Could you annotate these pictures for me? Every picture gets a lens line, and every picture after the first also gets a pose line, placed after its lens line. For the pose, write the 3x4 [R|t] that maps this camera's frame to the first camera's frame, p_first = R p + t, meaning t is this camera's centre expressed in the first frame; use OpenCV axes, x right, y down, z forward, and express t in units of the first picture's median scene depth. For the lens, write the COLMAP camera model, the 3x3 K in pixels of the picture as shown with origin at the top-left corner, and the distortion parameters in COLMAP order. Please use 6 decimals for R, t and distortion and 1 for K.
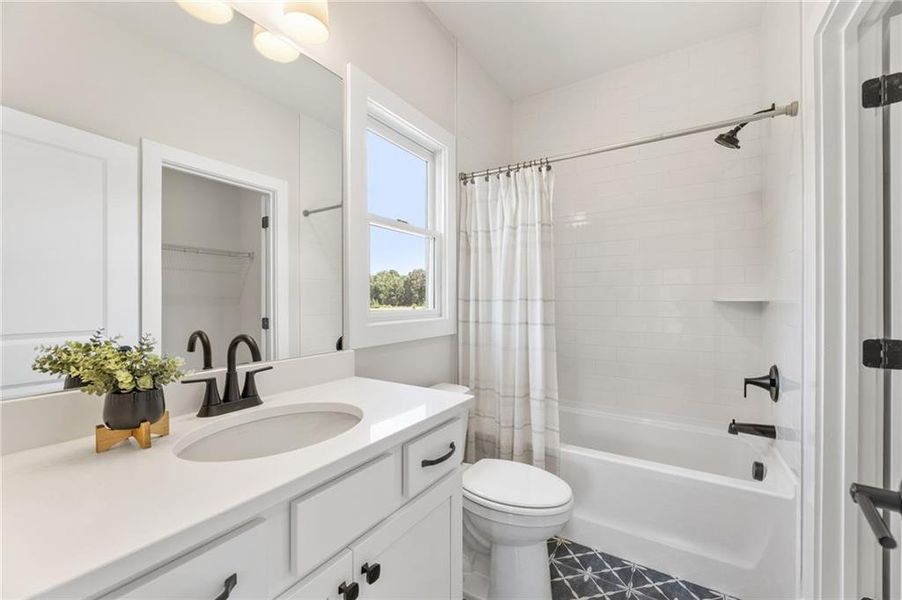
lens RADIAL K [[367.2, 0, 451.0], [0, 367.2, 300.0], [0, 0, 1]] dist [0.001497, 0.000087]
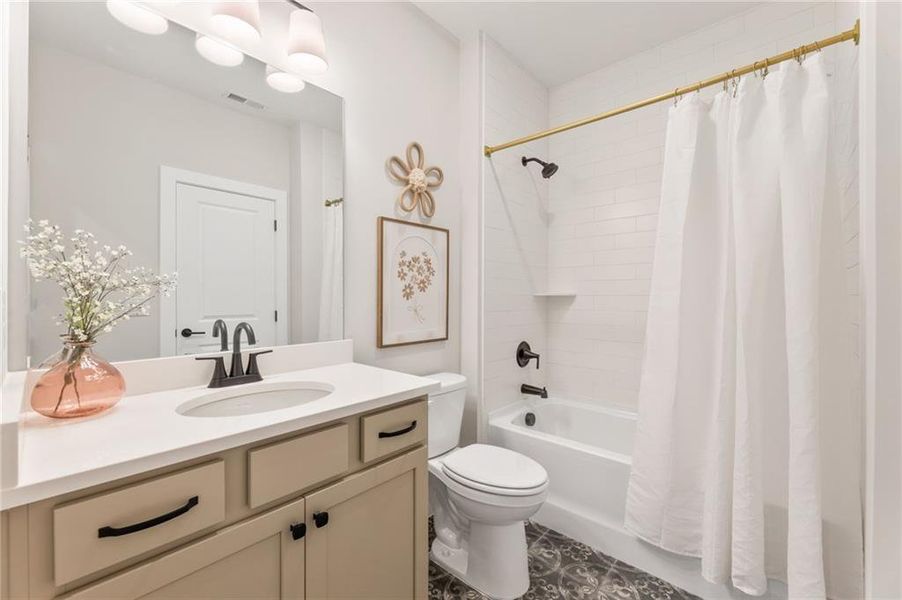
lens RADIAL K [[367.4, 0, 452.1], [0, 367.4, 294.6], [0, 0, 1]] dist [-0.000610, -0.000117]
pose [[0.987893, -0.002423, -0.155118, 0.305871], [0.000800, 0.999944, -0.010523, 0.014568], [0.155135, 0.010272, 0.987840, -0.102523]]
